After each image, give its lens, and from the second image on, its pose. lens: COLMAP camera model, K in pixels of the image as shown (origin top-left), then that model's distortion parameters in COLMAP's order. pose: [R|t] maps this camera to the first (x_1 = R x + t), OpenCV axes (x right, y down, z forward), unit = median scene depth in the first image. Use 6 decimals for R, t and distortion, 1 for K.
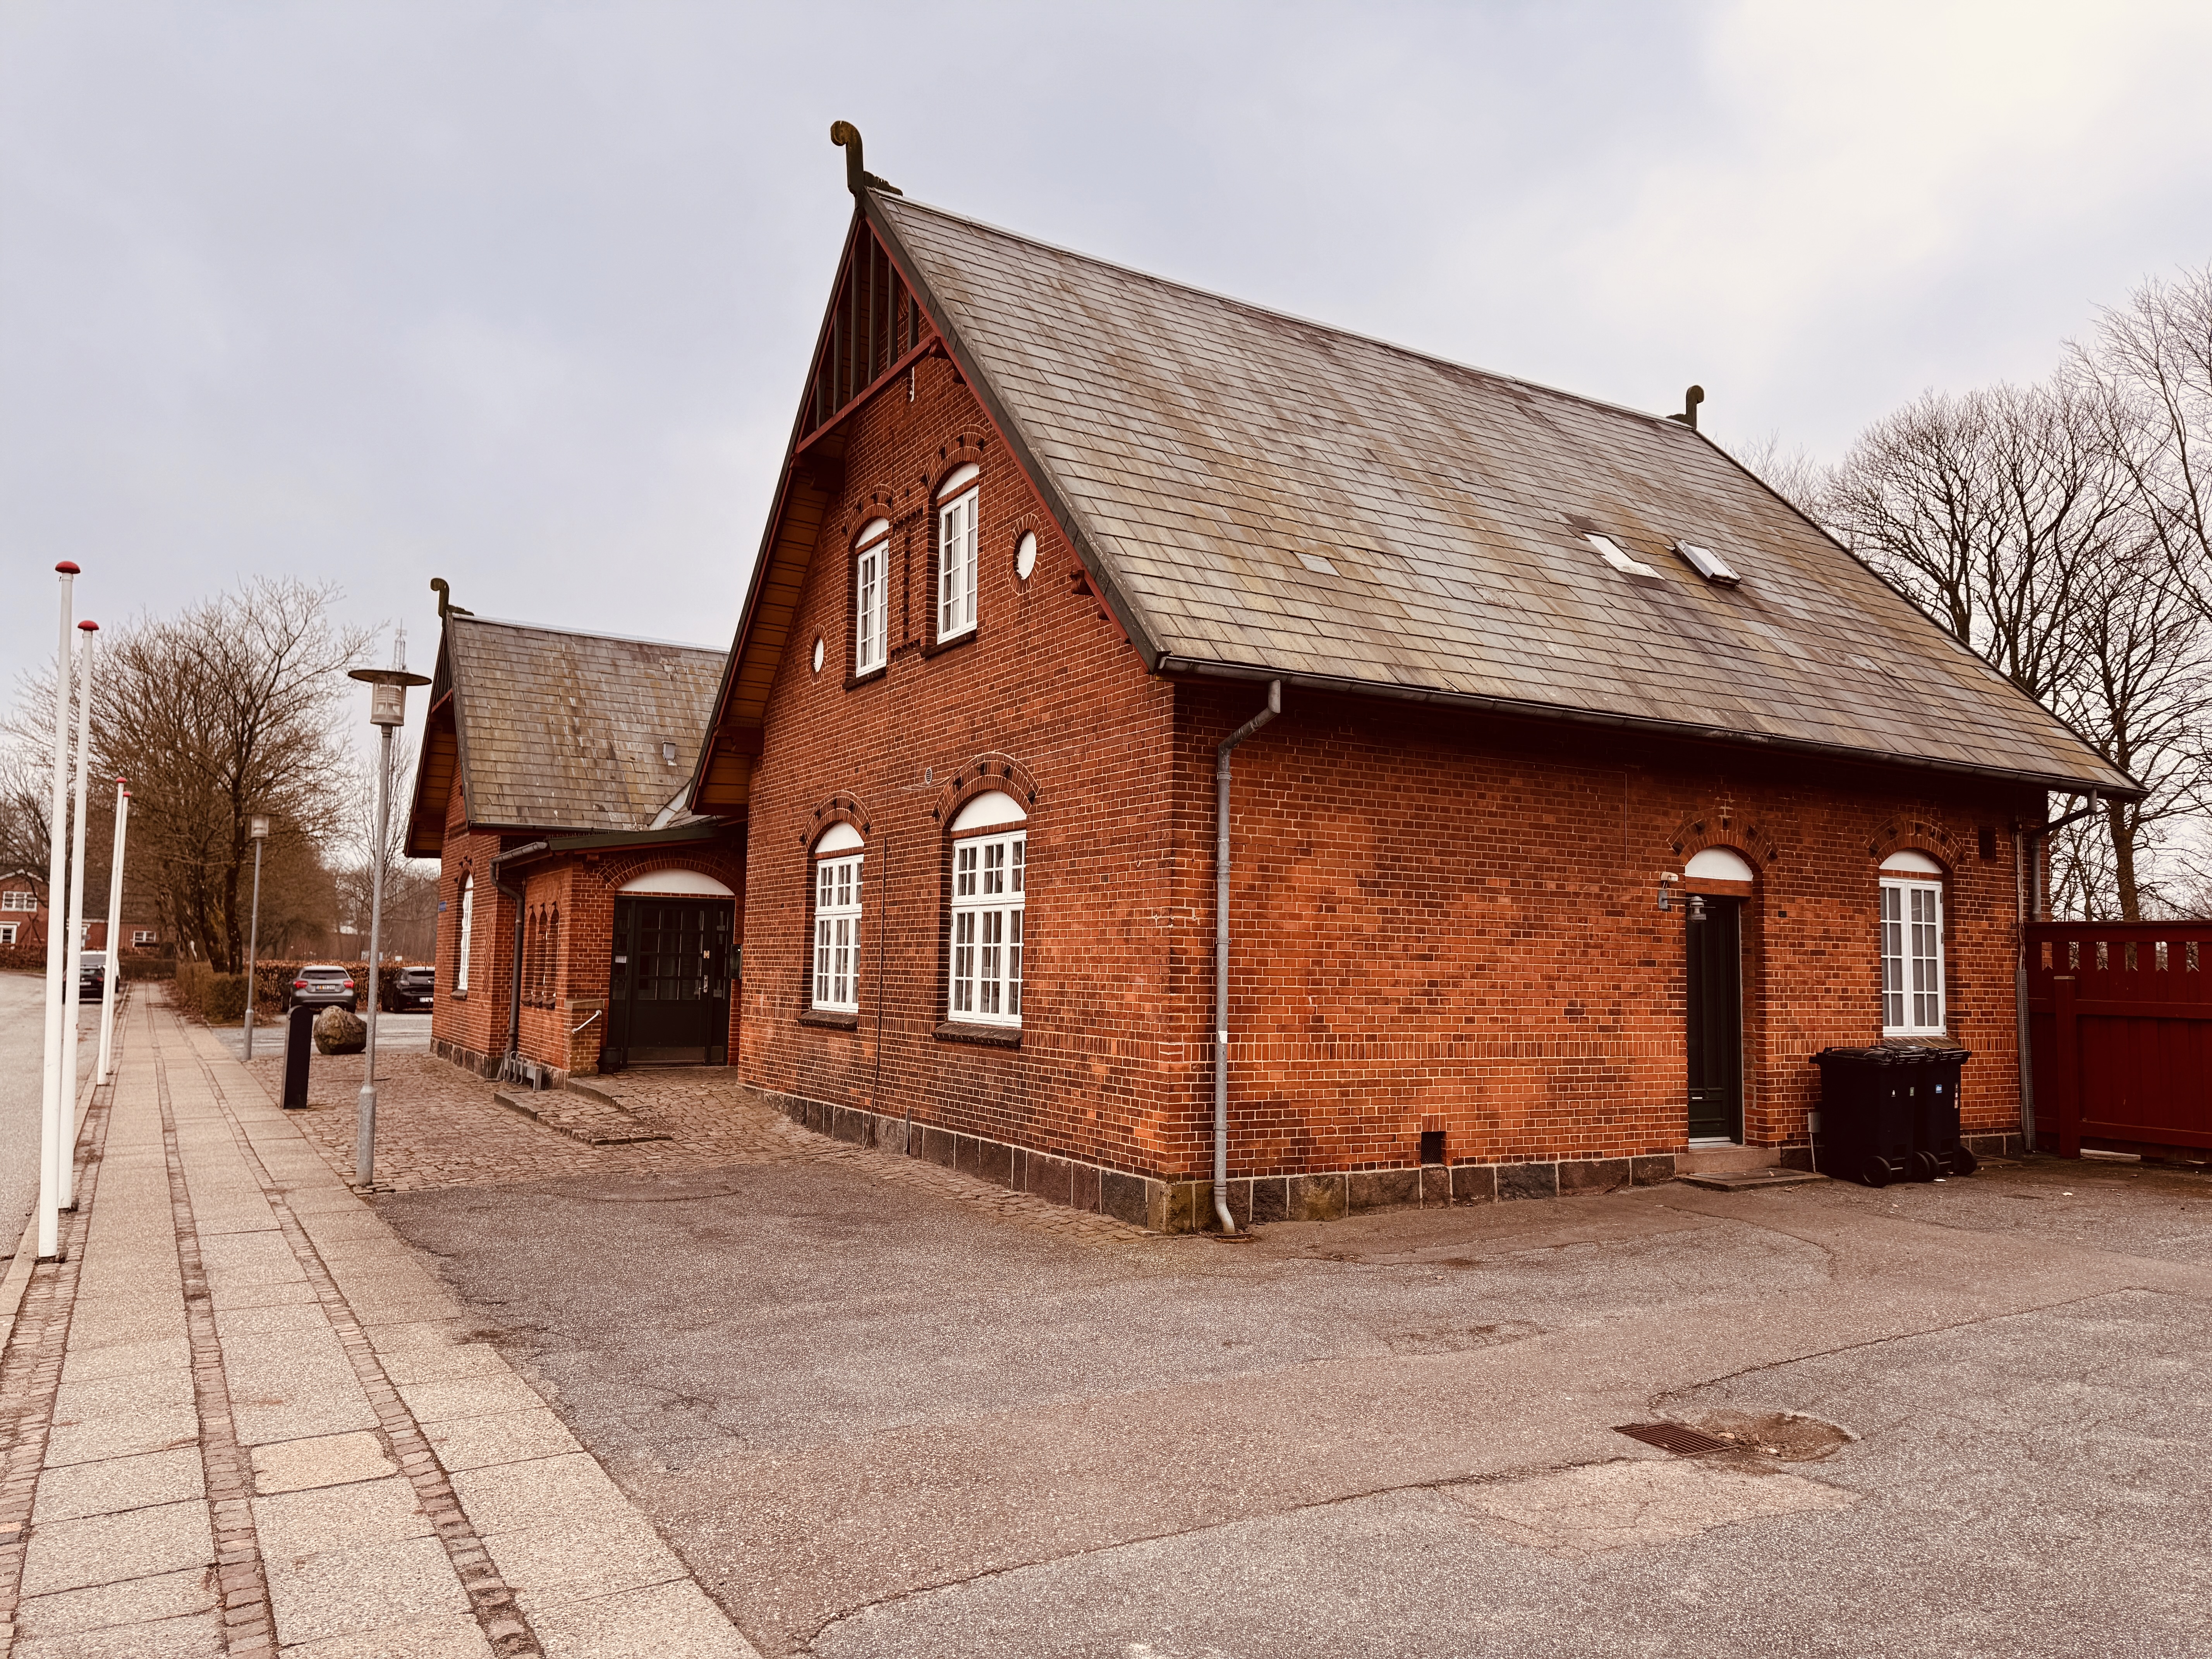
lens RADIAL K [[1530.1, 0, 1106.0], [0, 1530.1, 829.5], [0, 0, 1]] dist [0.186731, -0.377277]
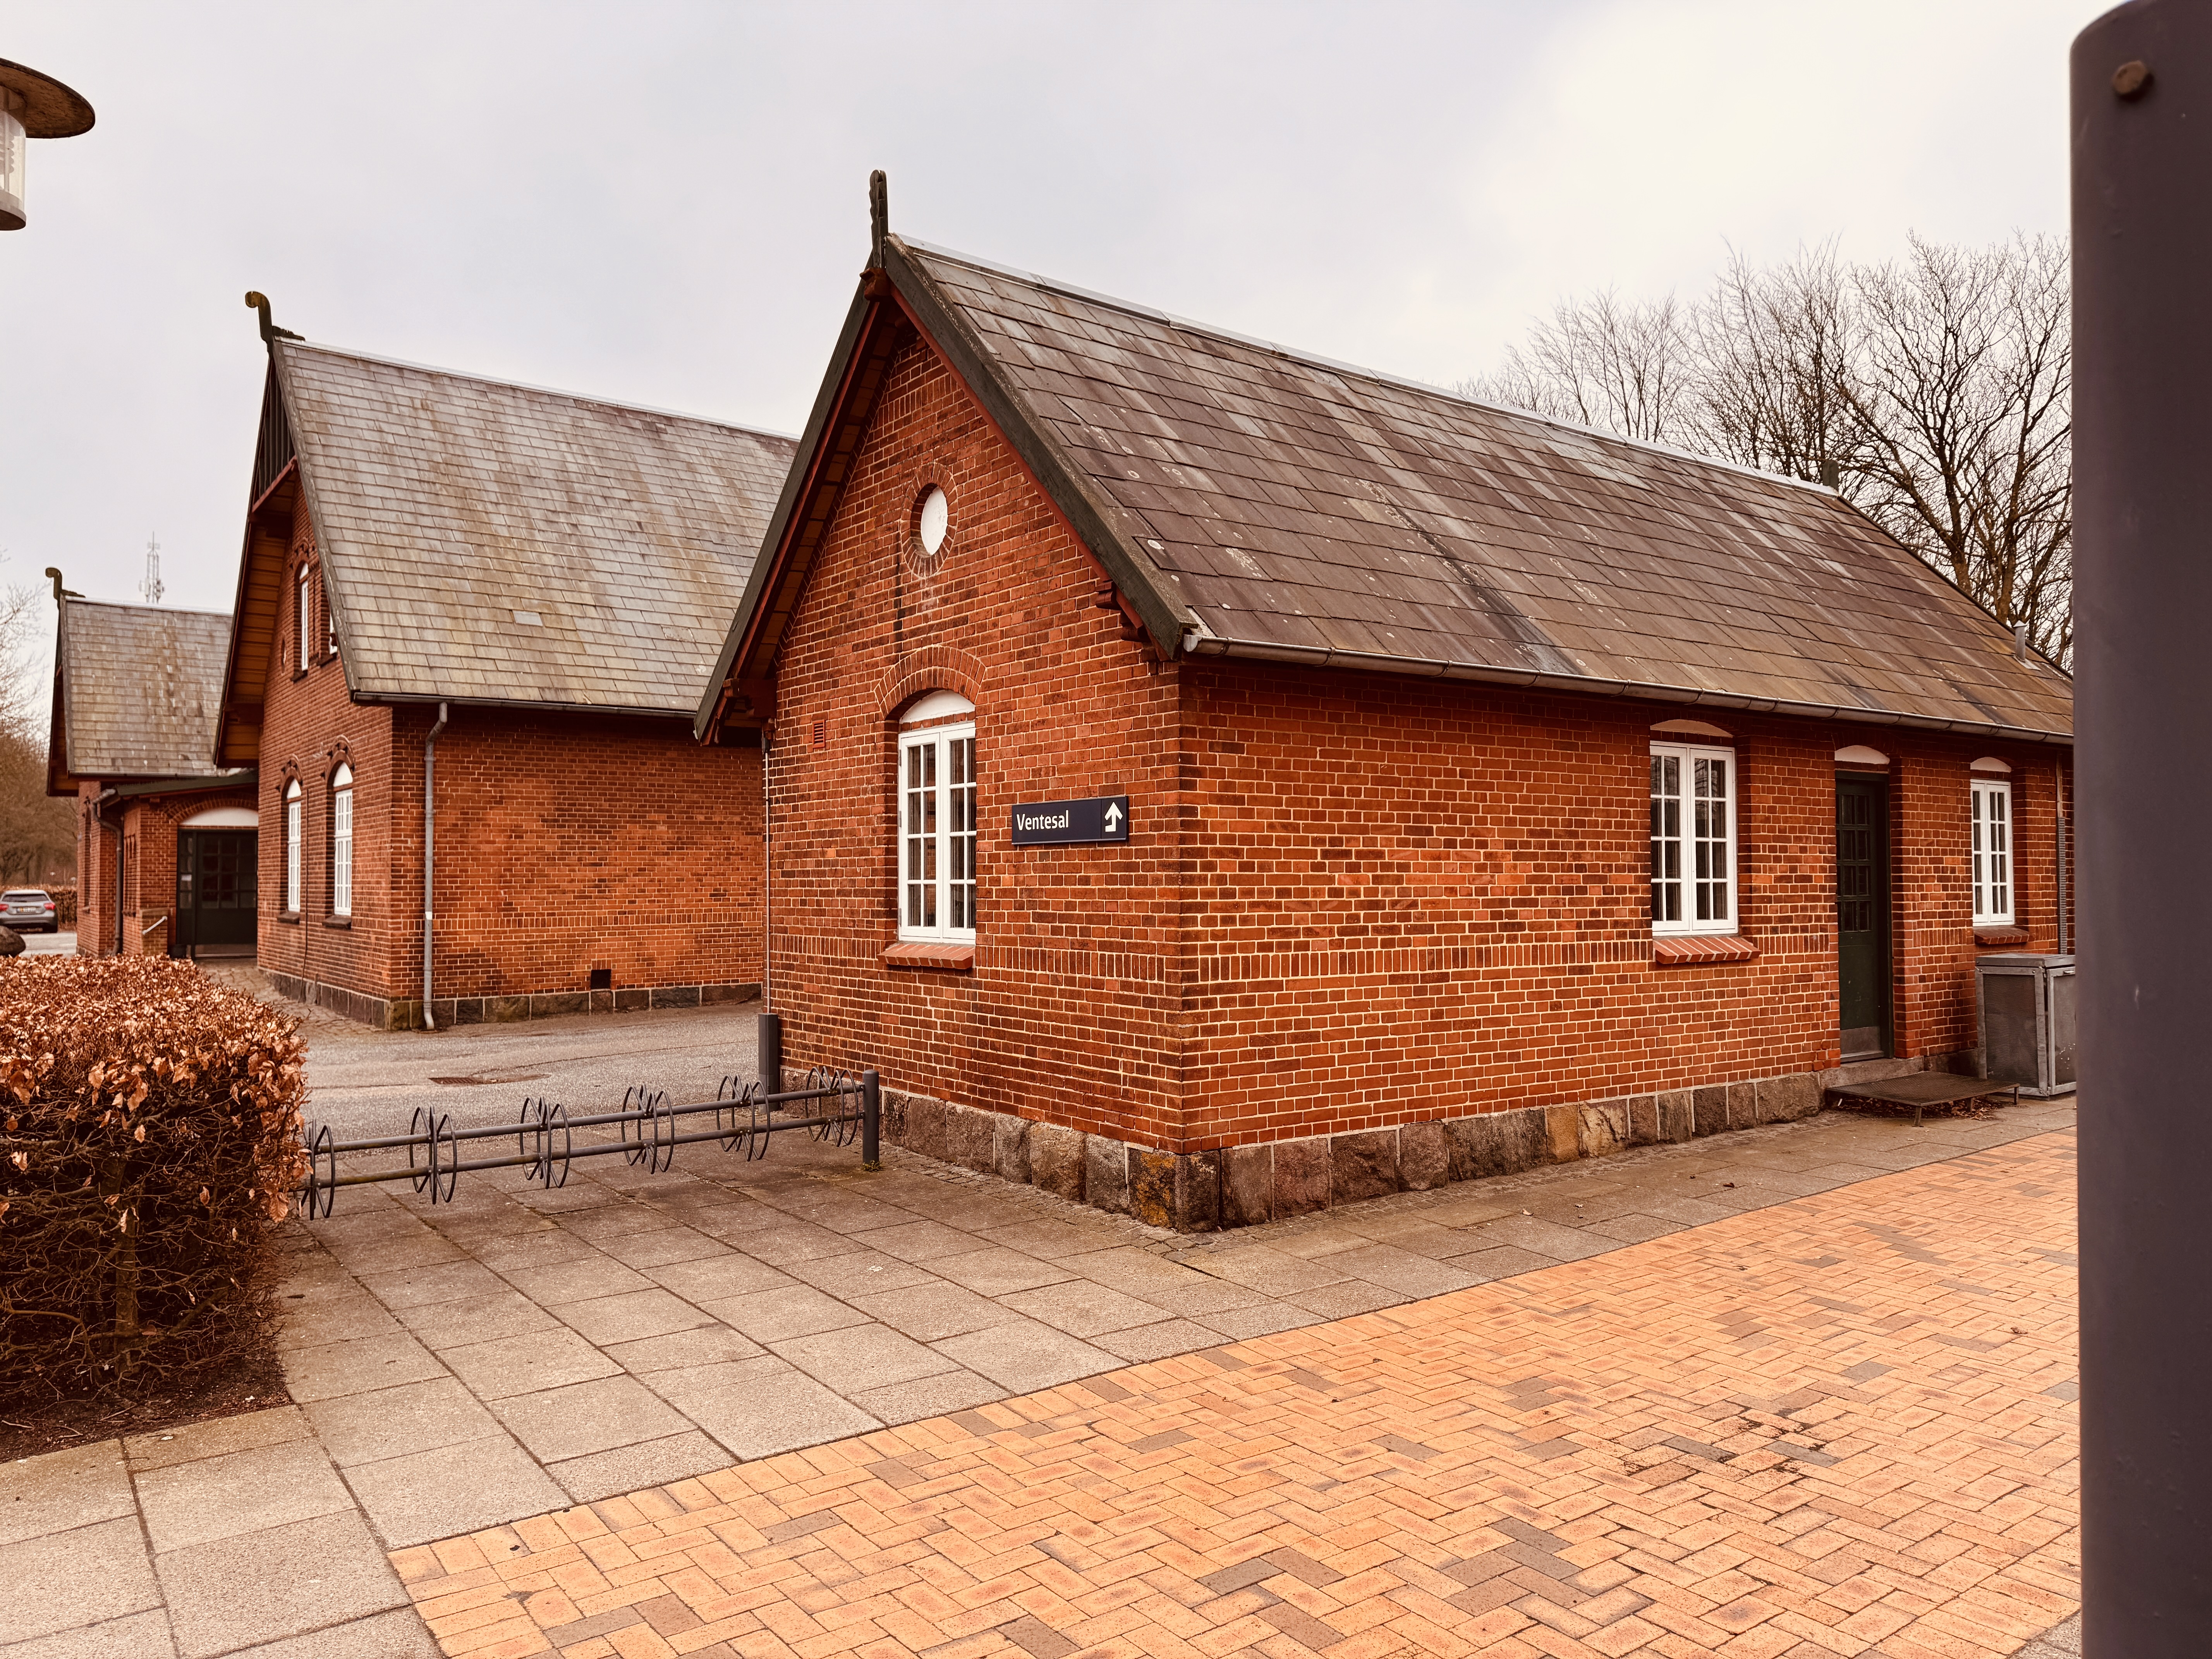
lens RADIAL K [[1538.3, 0, 1106.0], [0, 1538.3, 829.5], [0, 0, 1]] dist [0.031994, -0.038906]
pose [[0.993407, -0.020302, 0.112829, 0.443098], [0.013493, 0.998060, 0.060784, -0.036091], [-0.113844, -0.058861, 0.991753, -0.531797]]
